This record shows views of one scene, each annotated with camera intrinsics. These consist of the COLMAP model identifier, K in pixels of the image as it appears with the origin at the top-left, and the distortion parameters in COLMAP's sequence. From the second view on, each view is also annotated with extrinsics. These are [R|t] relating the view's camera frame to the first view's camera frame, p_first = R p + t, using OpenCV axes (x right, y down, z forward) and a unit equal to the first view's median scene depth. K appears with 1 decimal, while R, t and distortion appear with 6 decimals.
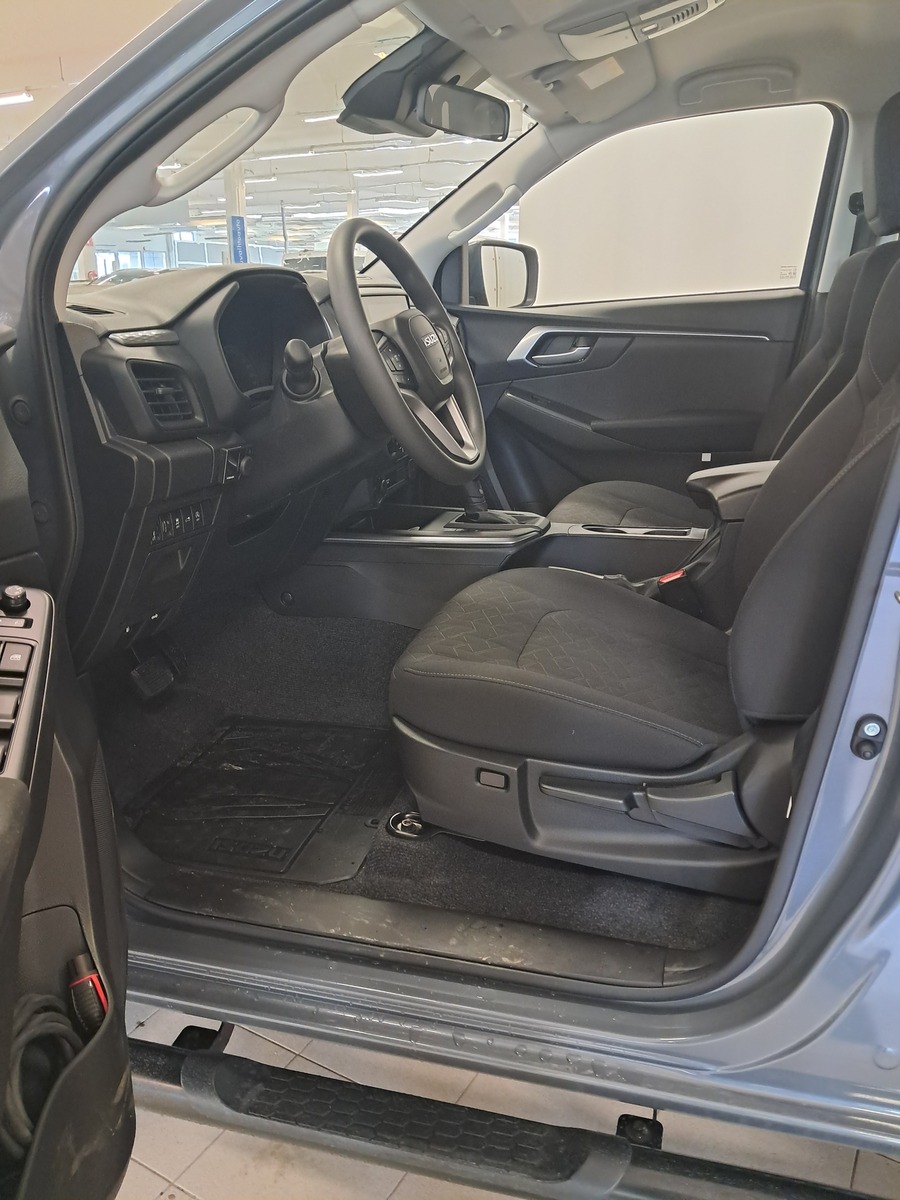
lens RADIAL K [[939.7, 0, 450.0], [0, 939.7, 600.0], [0, 0, 1]] dist [0.079545, -0.108056]
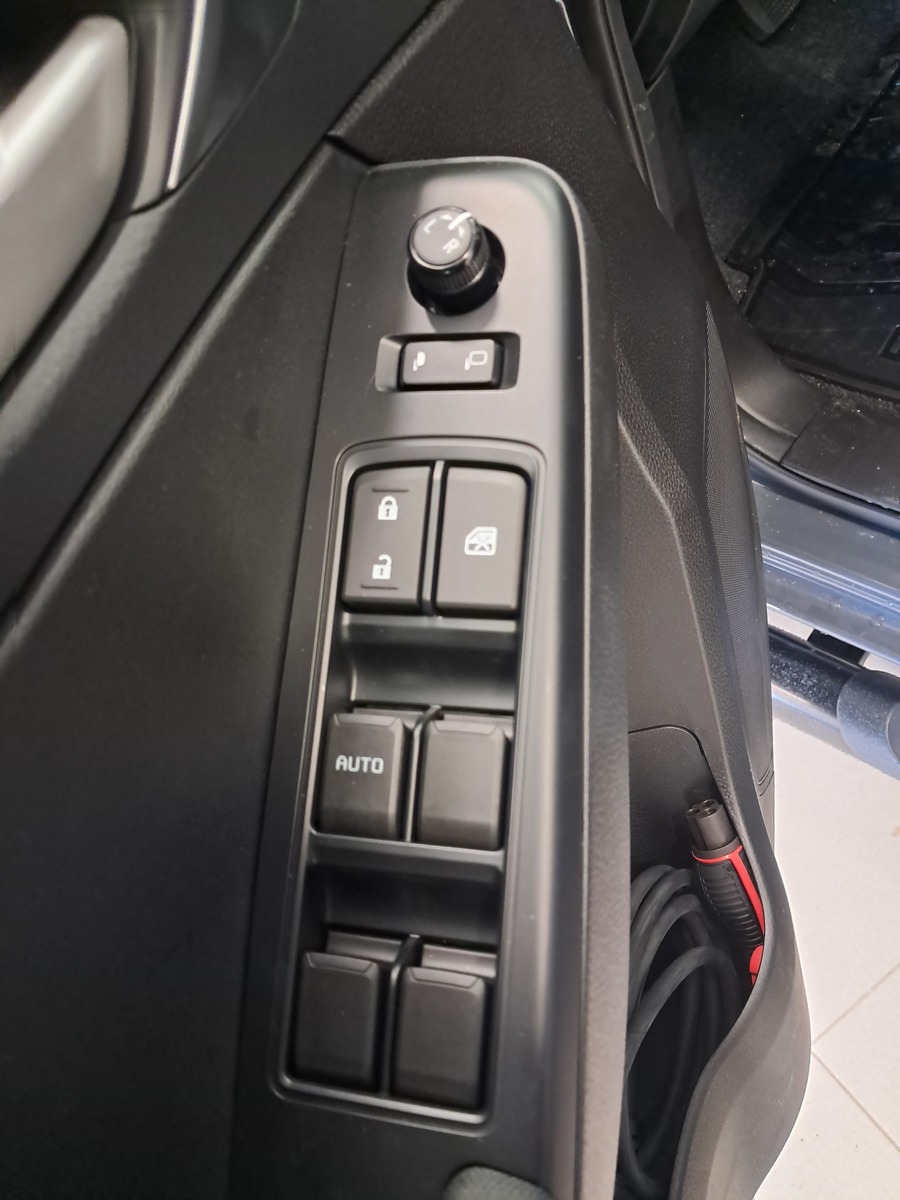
lens RADIAL K [[939.7, 0, 450.0], [0, 939.7, 600.0], [0, 0, 1]] dist [0.079545, -0.108056]
pose [[0.853783, 0.181689, -0.487896, -0.276056], [0.214921, 0.730555, 0.648150, -0.103847], [0.474197, -0.658239, 0.584687, 0.704784]]
